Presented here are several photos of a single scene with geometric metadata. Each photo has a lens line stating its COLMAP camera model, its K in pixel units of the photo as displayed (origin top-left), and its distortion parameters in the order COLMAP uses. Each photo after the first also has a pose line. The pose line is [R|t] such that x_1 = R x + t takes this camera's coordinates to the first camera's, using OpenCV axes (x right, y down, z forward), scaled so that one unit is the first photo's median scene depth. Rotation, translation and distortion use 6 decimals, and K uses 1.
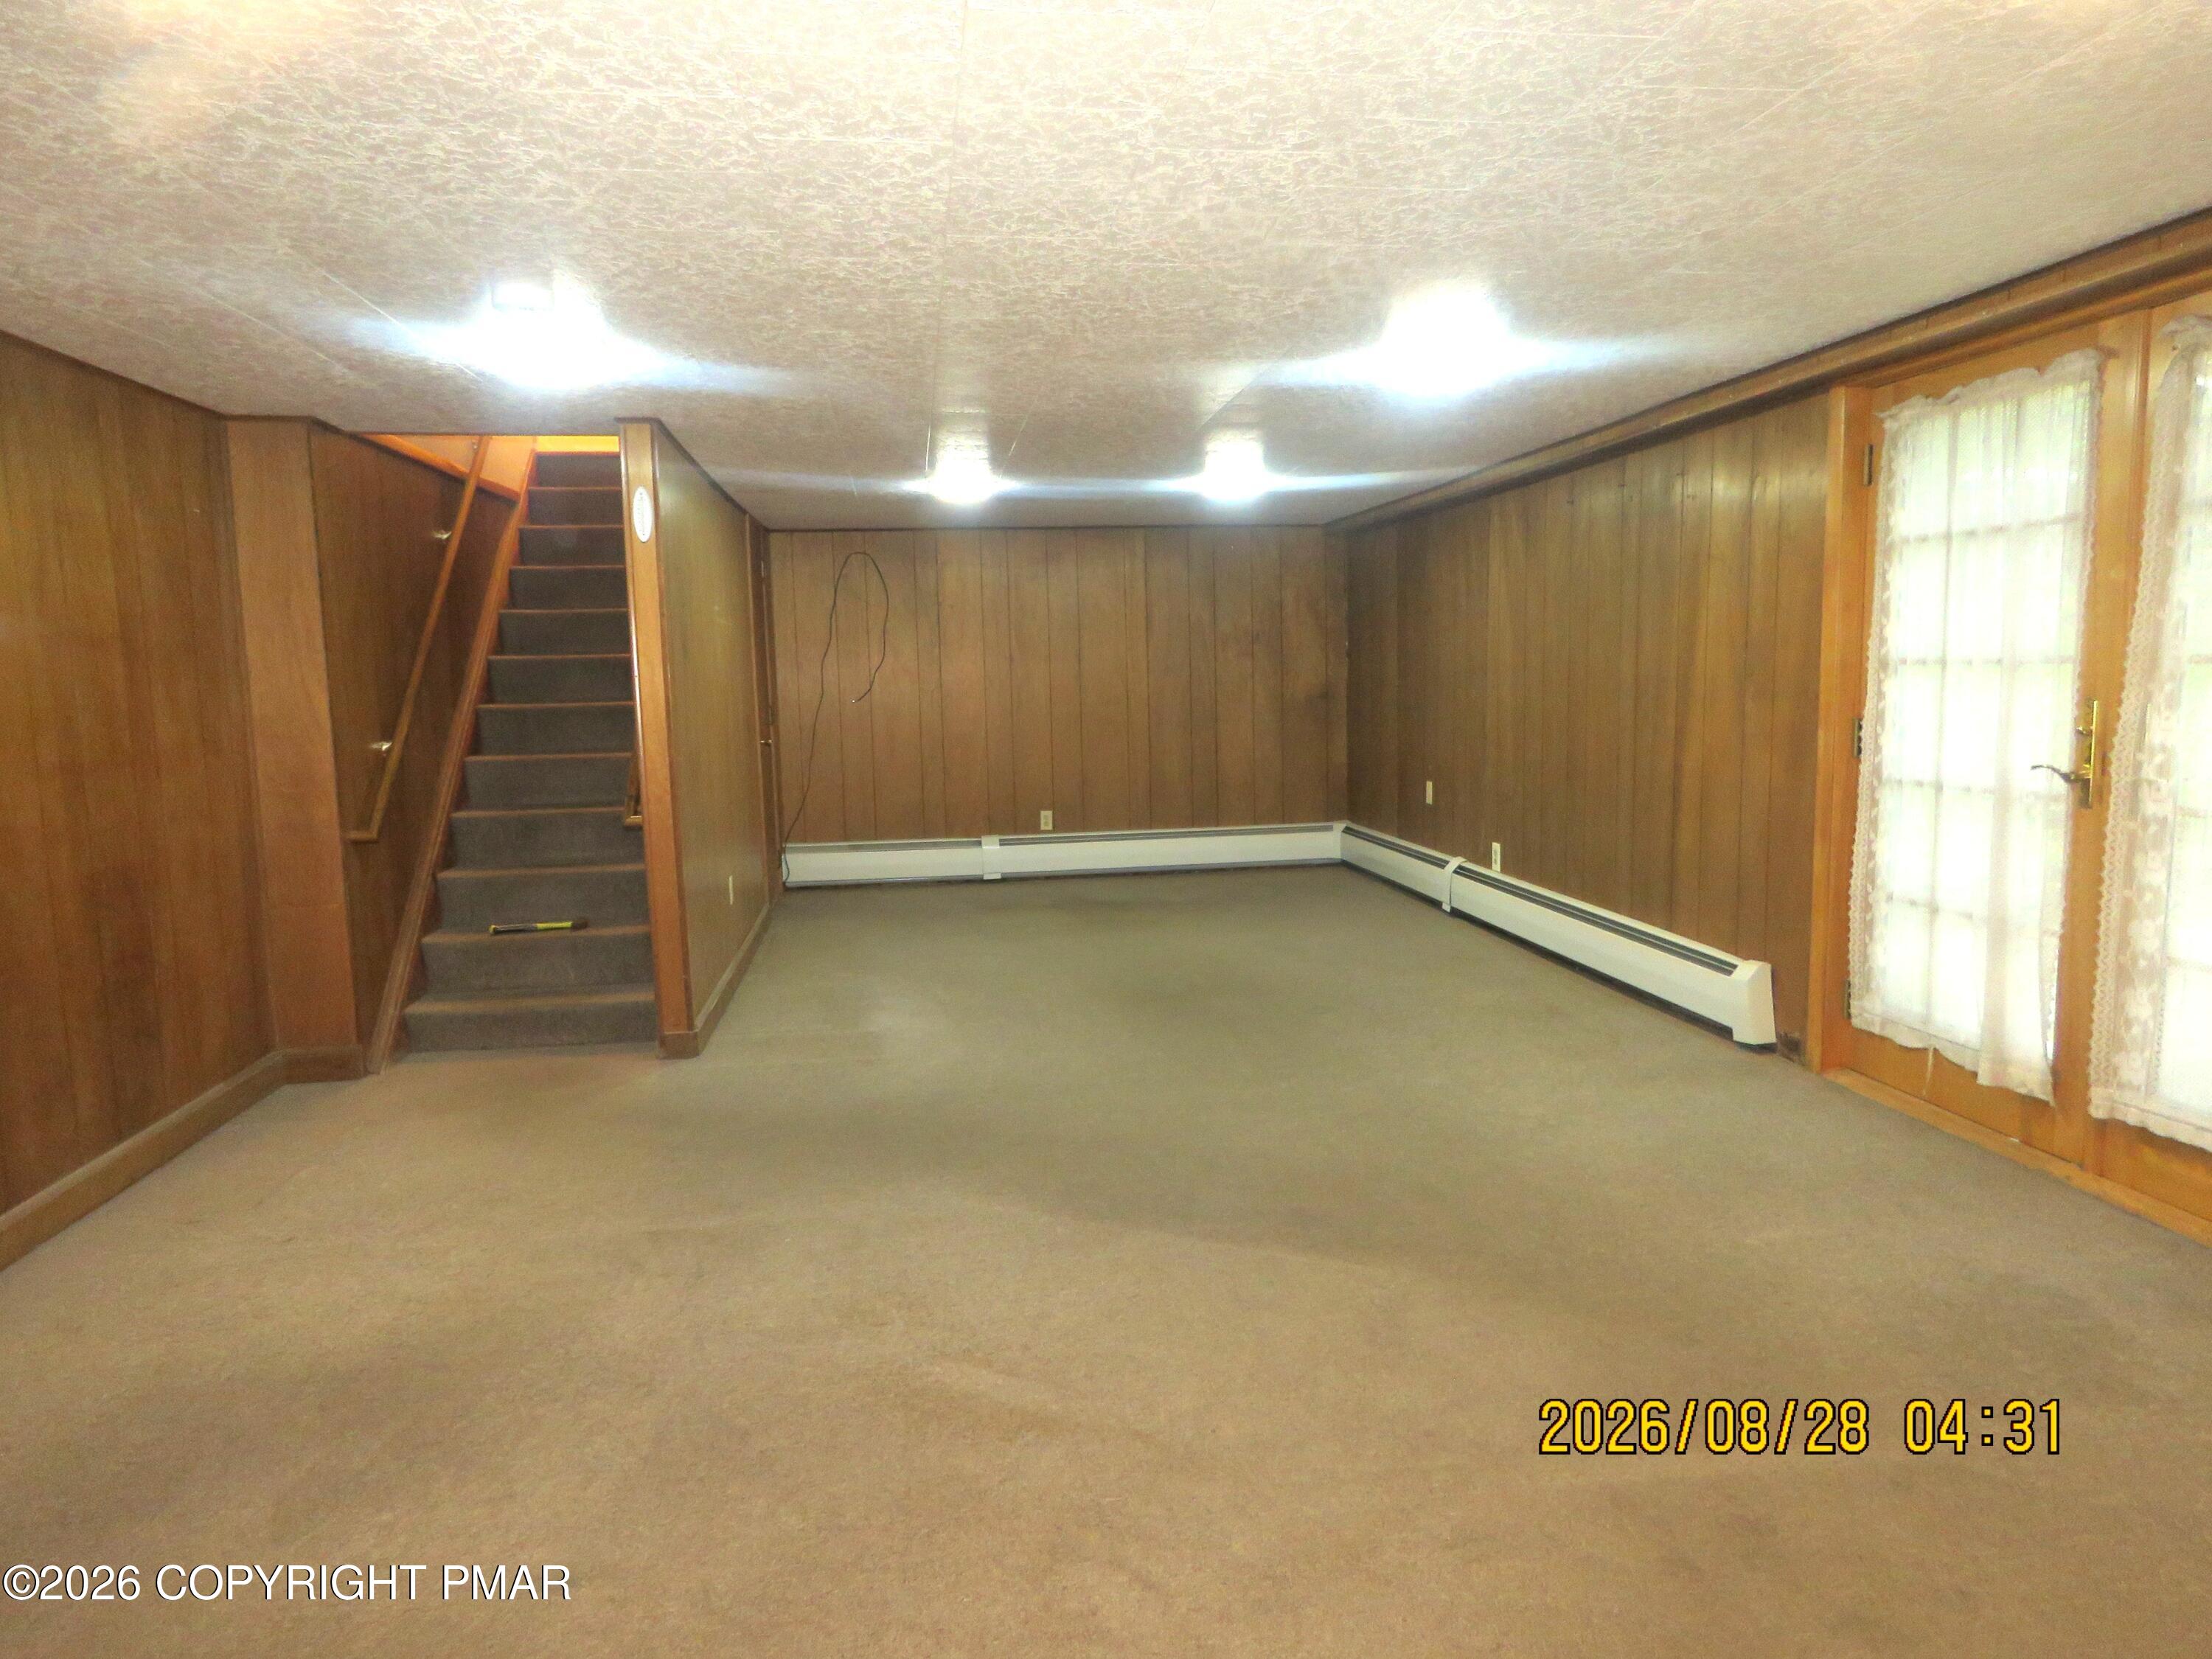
lens RADIAL K [[1398.5, 0, 1100.4], [0, 1398.5, 836.4], [0, 0, 1]] dist [-0.003320, 0.000820]
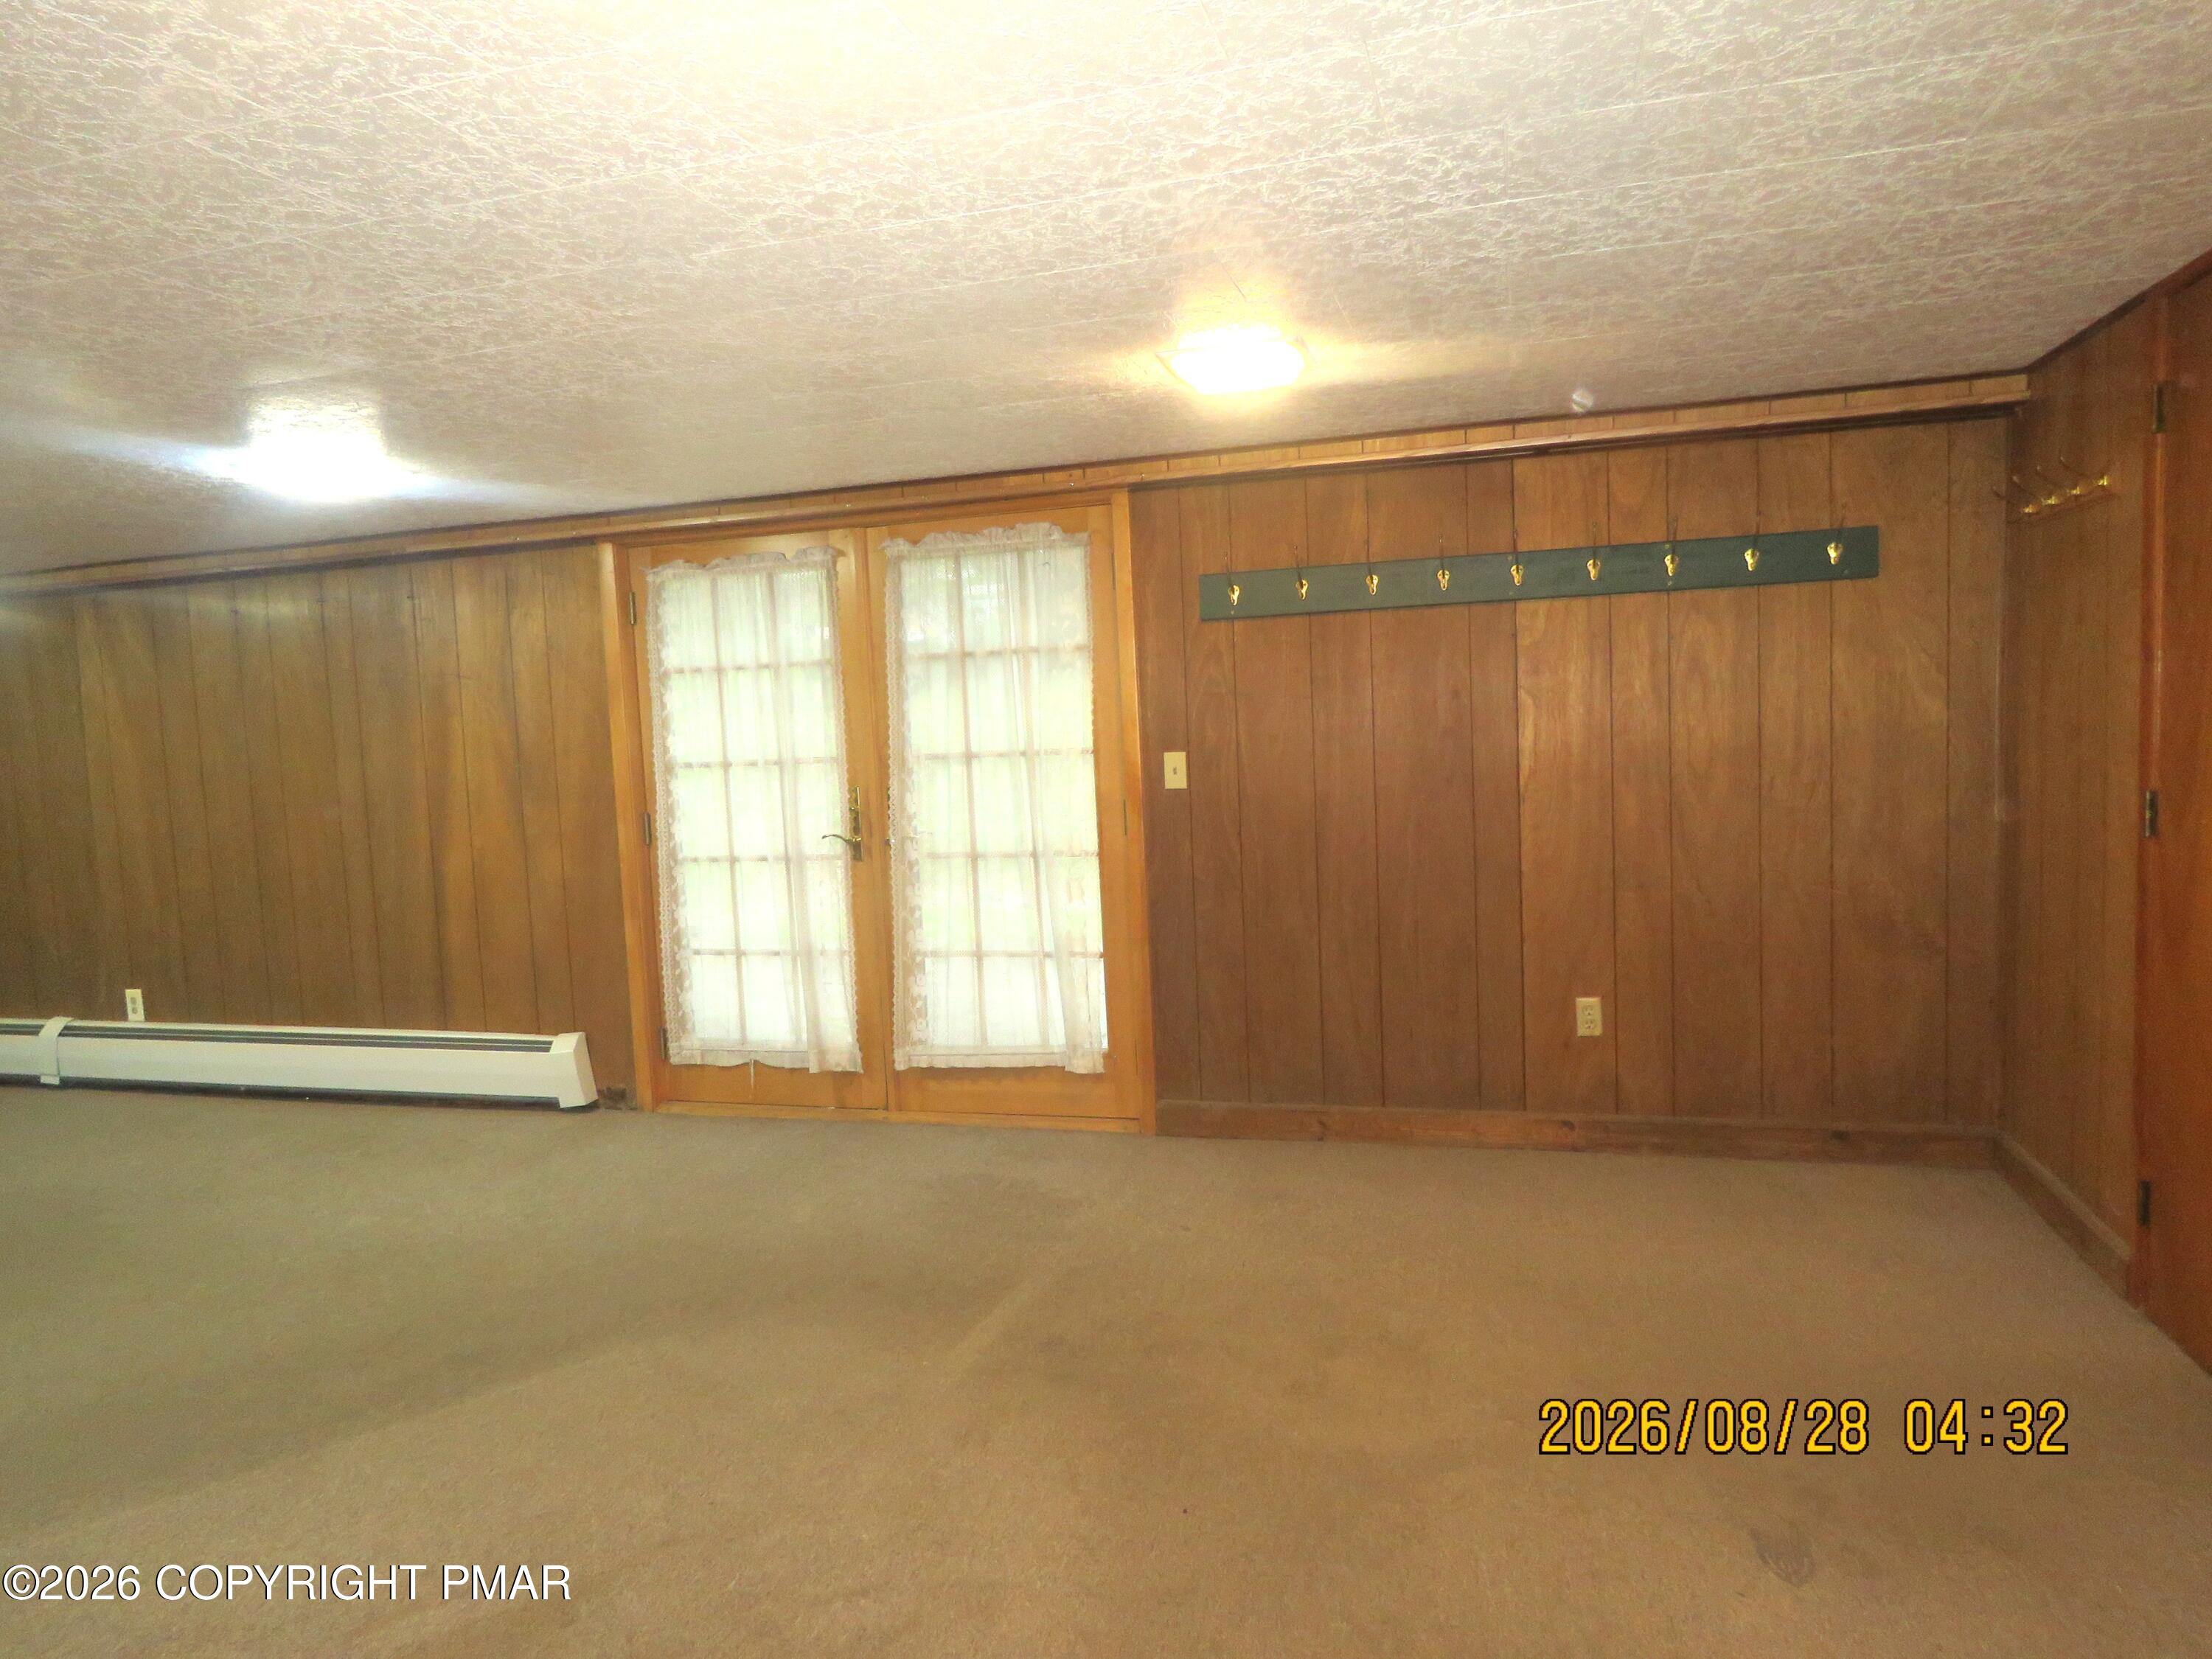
lens RADIAL K [[1398.5, 0, 1100.4], [0, 1398.5, 836.4], [0, 0, 1]] dist [-0.003320, 0.000820]
pose [[0.417725, -0.073826, 0.905569, -0.414740], [0.144446, 0.989413, 0.014030, -0.025058], [-0.897018, 0.124945, 0.423966, 0.133958]]
